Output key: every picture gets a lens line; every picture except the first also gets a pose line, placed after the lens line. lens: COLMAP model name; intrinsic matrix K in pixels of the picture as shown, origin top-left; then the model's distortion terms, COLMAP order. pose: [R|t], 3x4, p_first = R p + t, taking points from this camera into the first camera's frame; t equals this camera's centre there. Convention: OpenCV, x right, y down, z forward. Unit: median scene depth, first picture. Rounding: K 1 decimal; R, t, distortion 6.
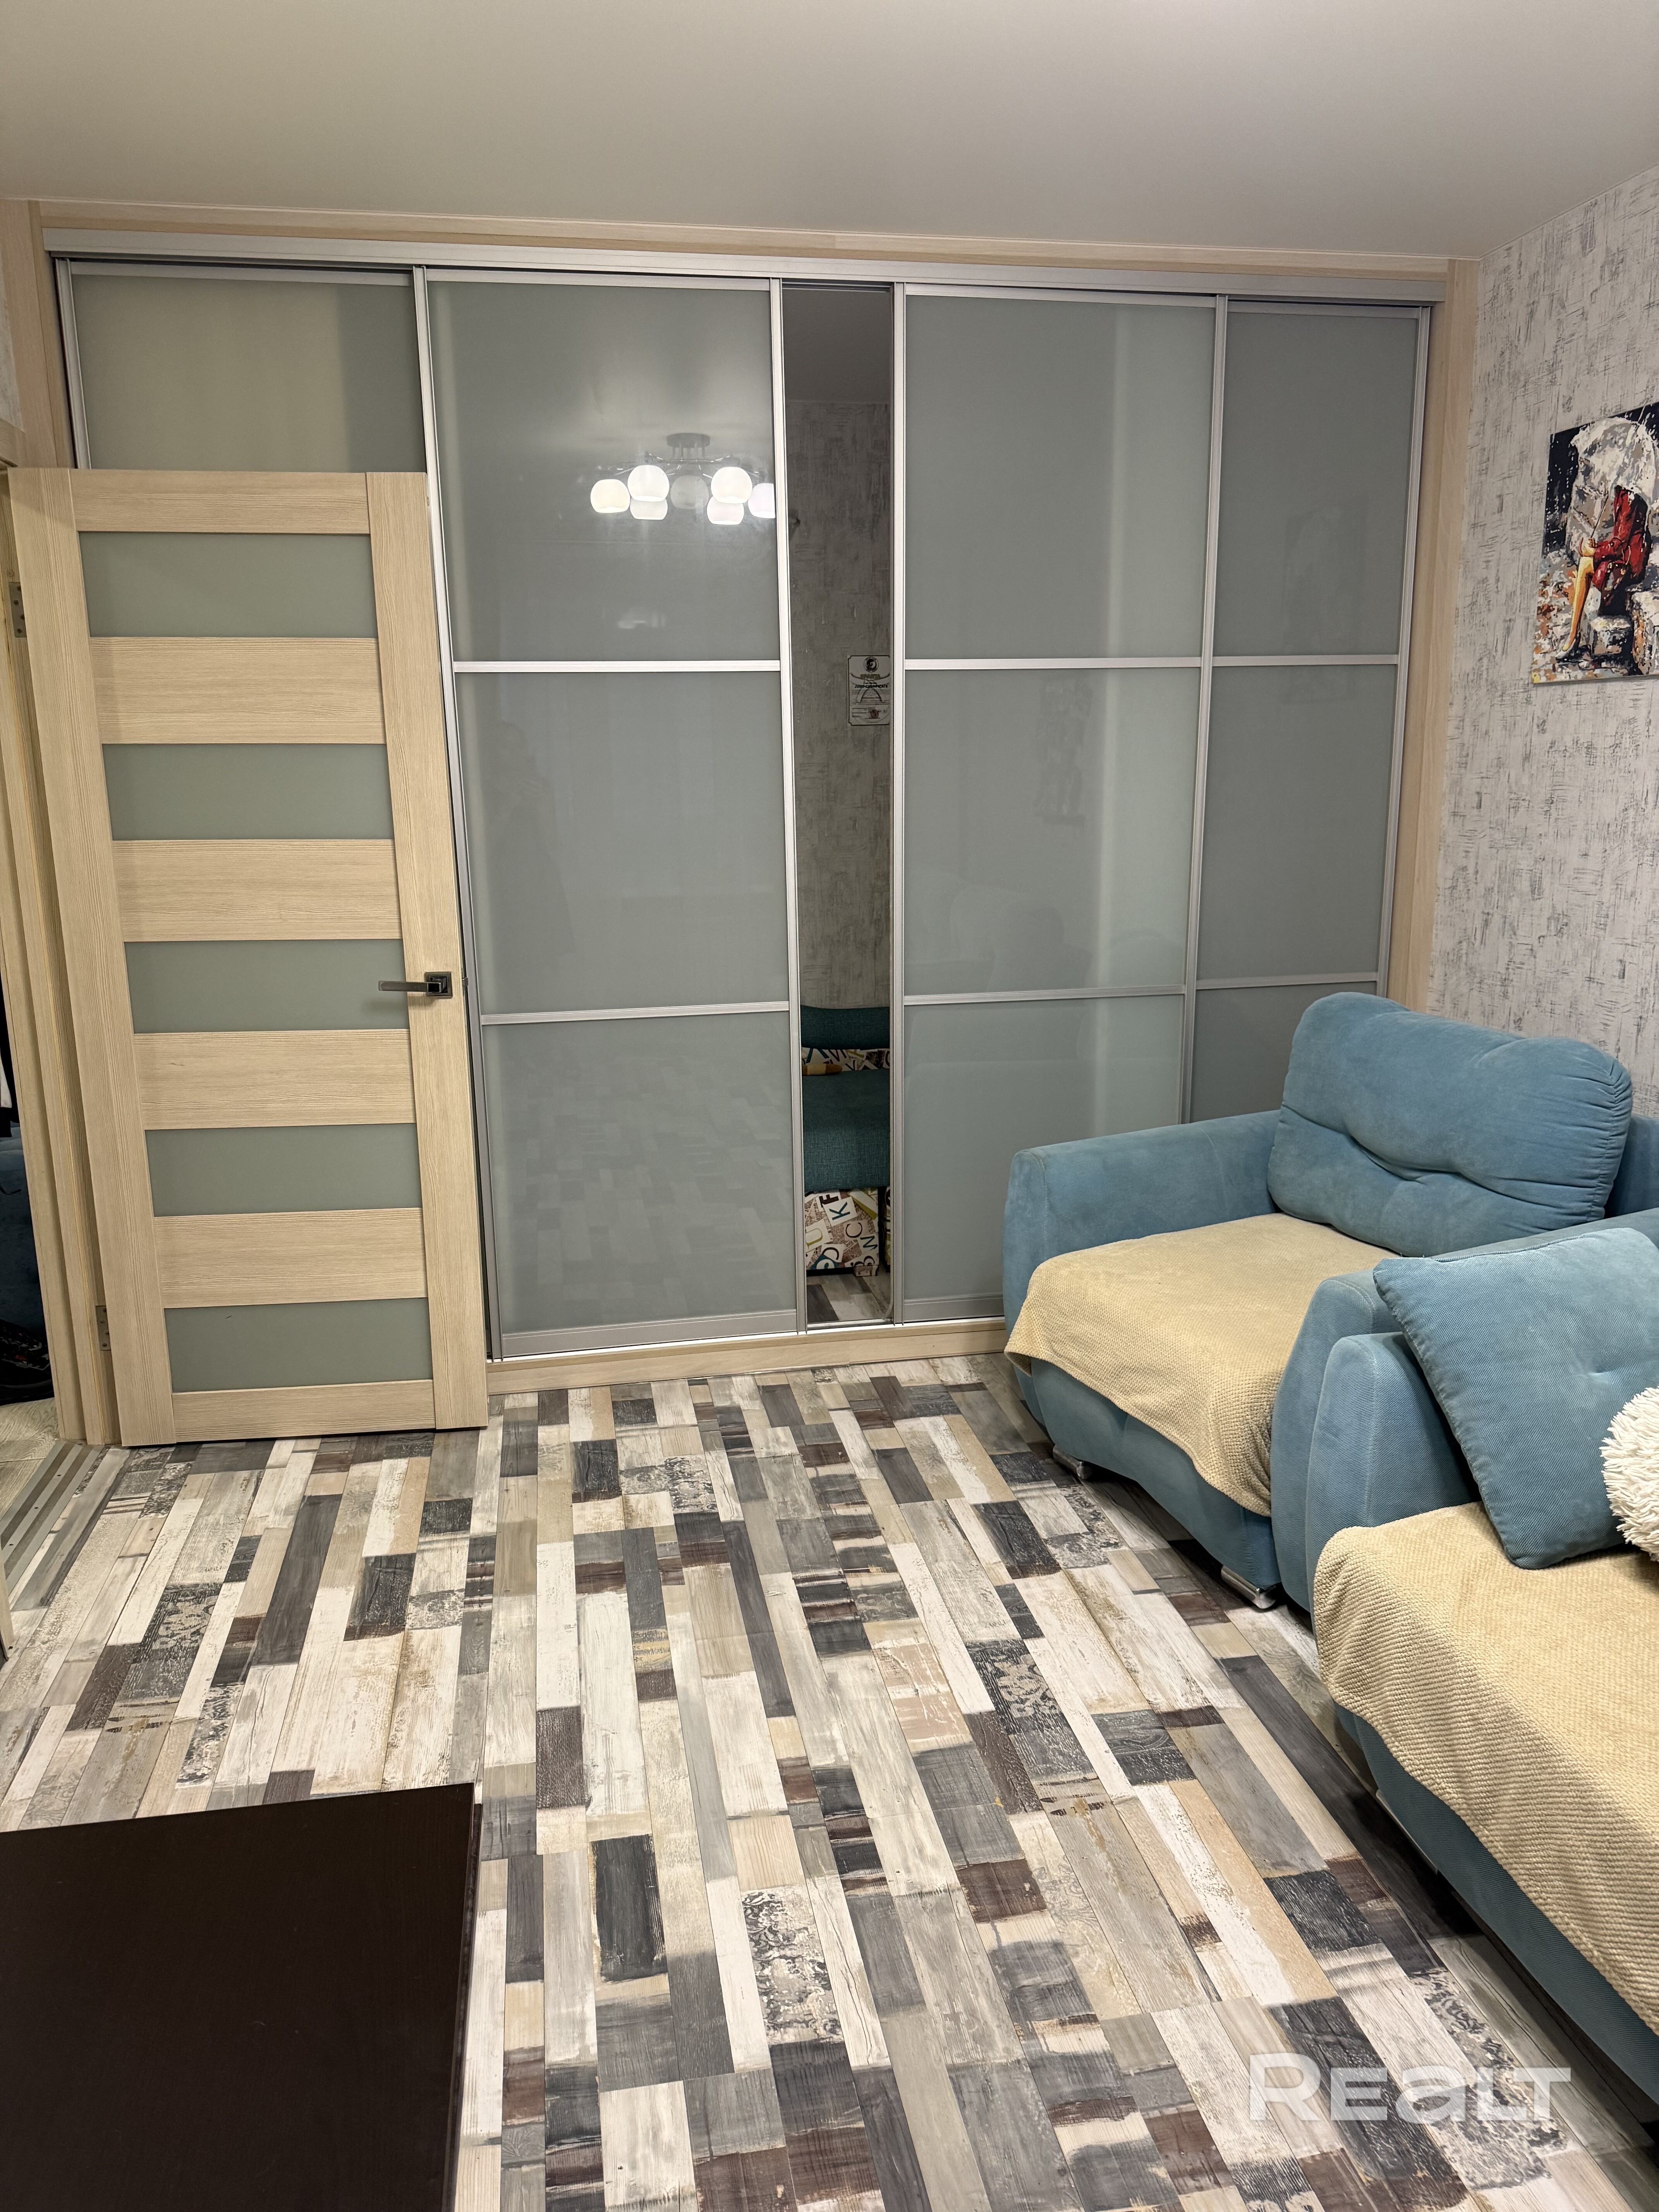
lens RADIAL K [[1539.6, 0, 834.5], [0, 1539.6, 1096.6], [0, 0, 1]] dist [-0.051978, -0.010990]
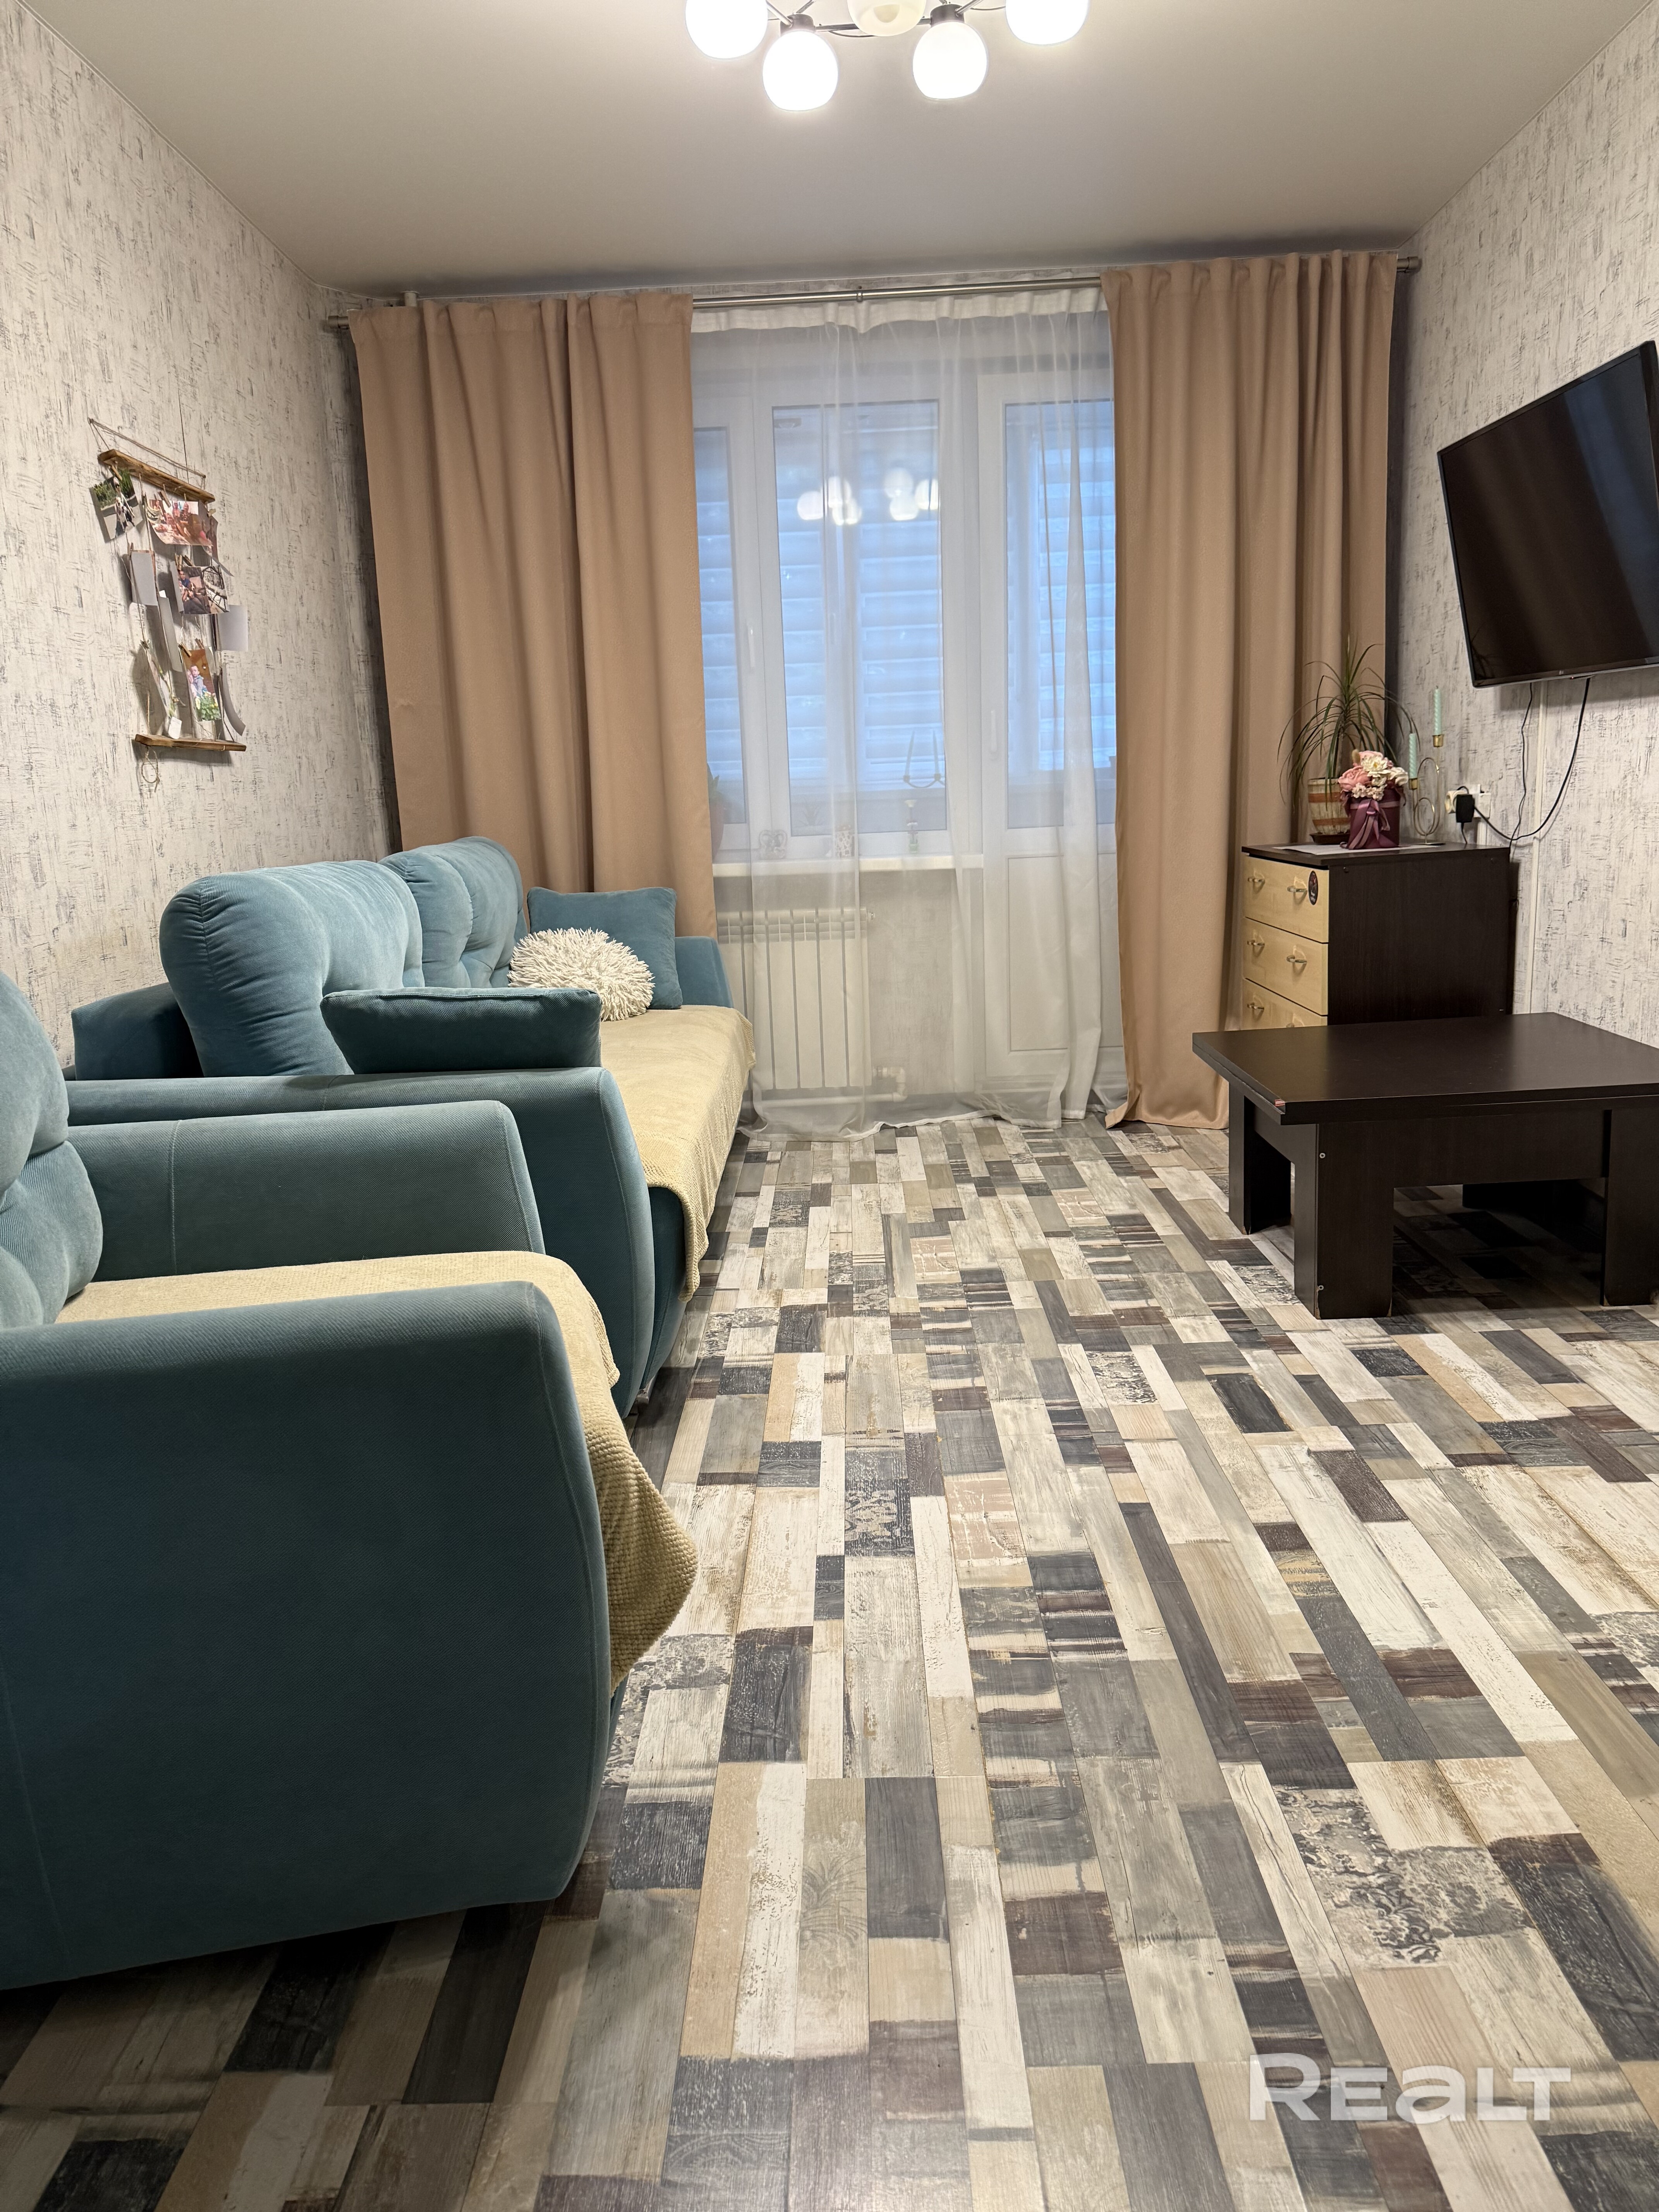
lens RADIAL K [[1539.6, 0, 838.0], [0, 1539.6, 1122.9], [0, 0, 1]] dist [-0.051978, -0.010990]
pose [[-0.979685, 0.028046, 0.198572, -0.045004], [0.106993, 0.910574, 0.399259, -0.187903], [-0.169617, 0.412394, -0.895076, 1.599988]]
